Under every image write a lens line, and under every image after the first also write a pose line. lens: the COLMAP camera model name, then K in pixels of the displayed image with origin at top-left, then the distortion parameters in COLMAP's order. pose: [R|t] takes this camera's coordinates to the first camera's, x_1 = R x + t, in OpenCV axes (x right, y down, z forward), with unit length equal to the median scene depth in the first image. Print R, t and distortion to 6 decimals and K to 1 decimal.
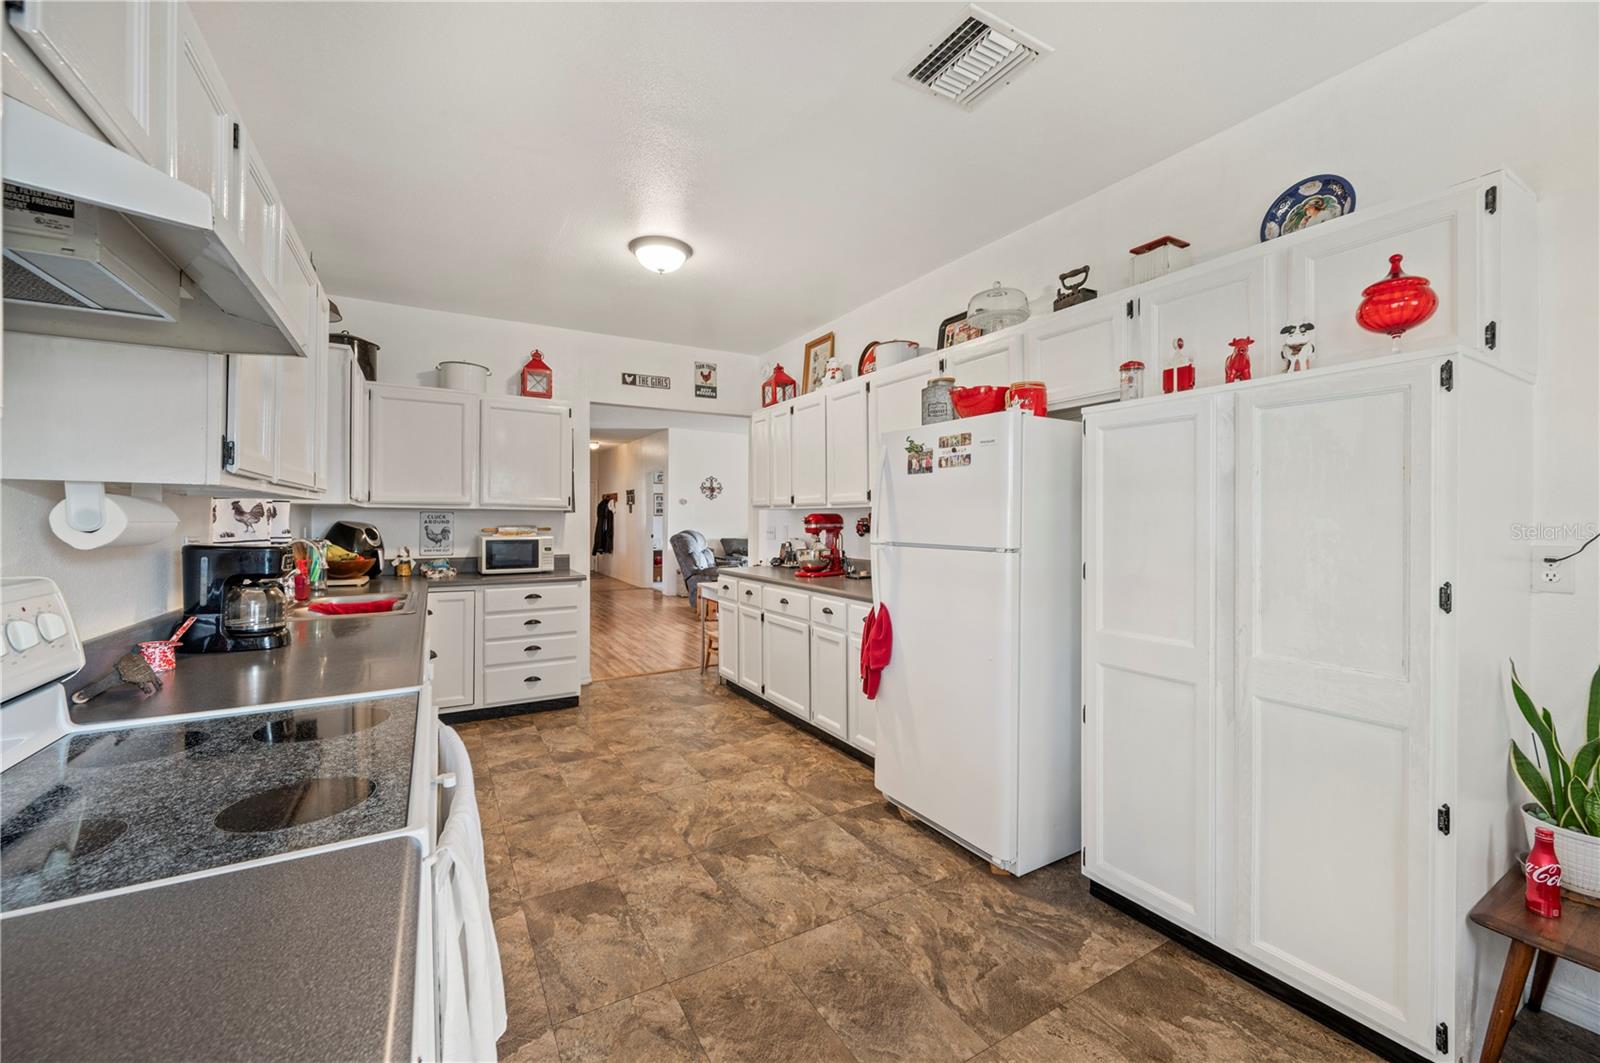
lens RADIAL K [[642.5, 0, 803.8], [0, 642.5, 520.9], [0, 0, 1]] dist [-0.001467, -0.000093]
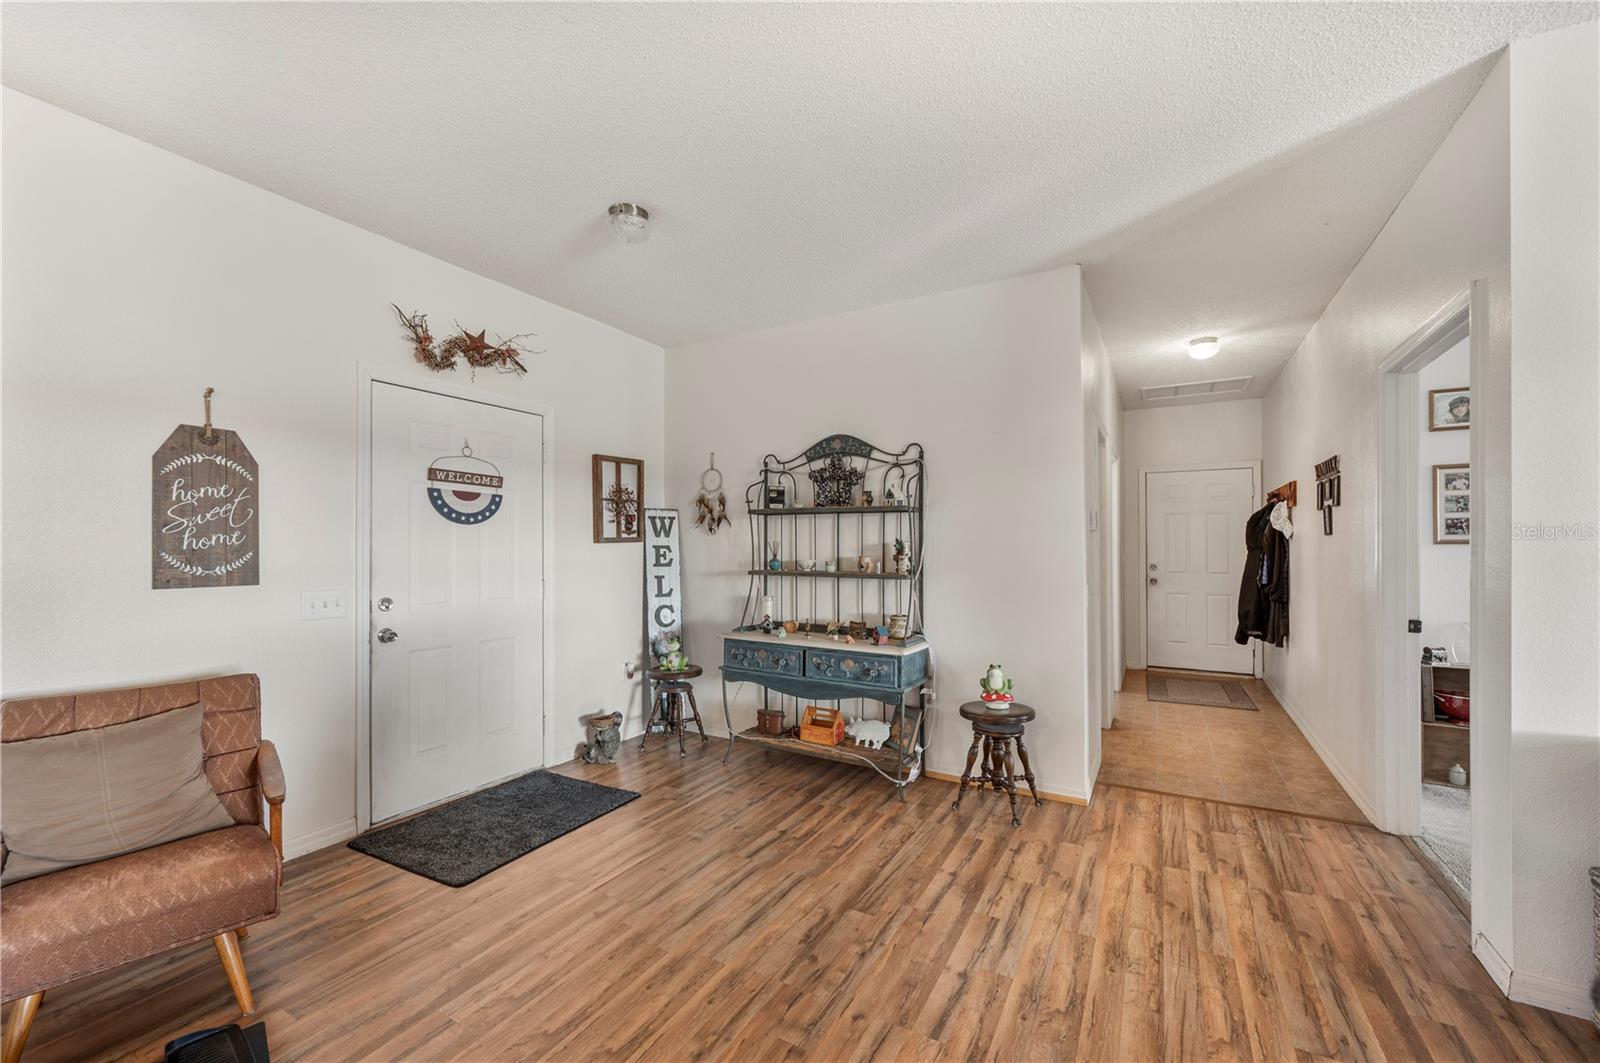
lens RADIAL K [[642.5, 0, 803.3], [0, 642.5, 548.1], [0, 0, 1]] dist [-0.001467, -0.000093]
pose [[0.511373, -0.004835, -0.859346, -0.126669], [-0.005797, 0.999942, -0.009076, -0.001701], [0.859340, 0.009622, 0.511315, 0.595771]]
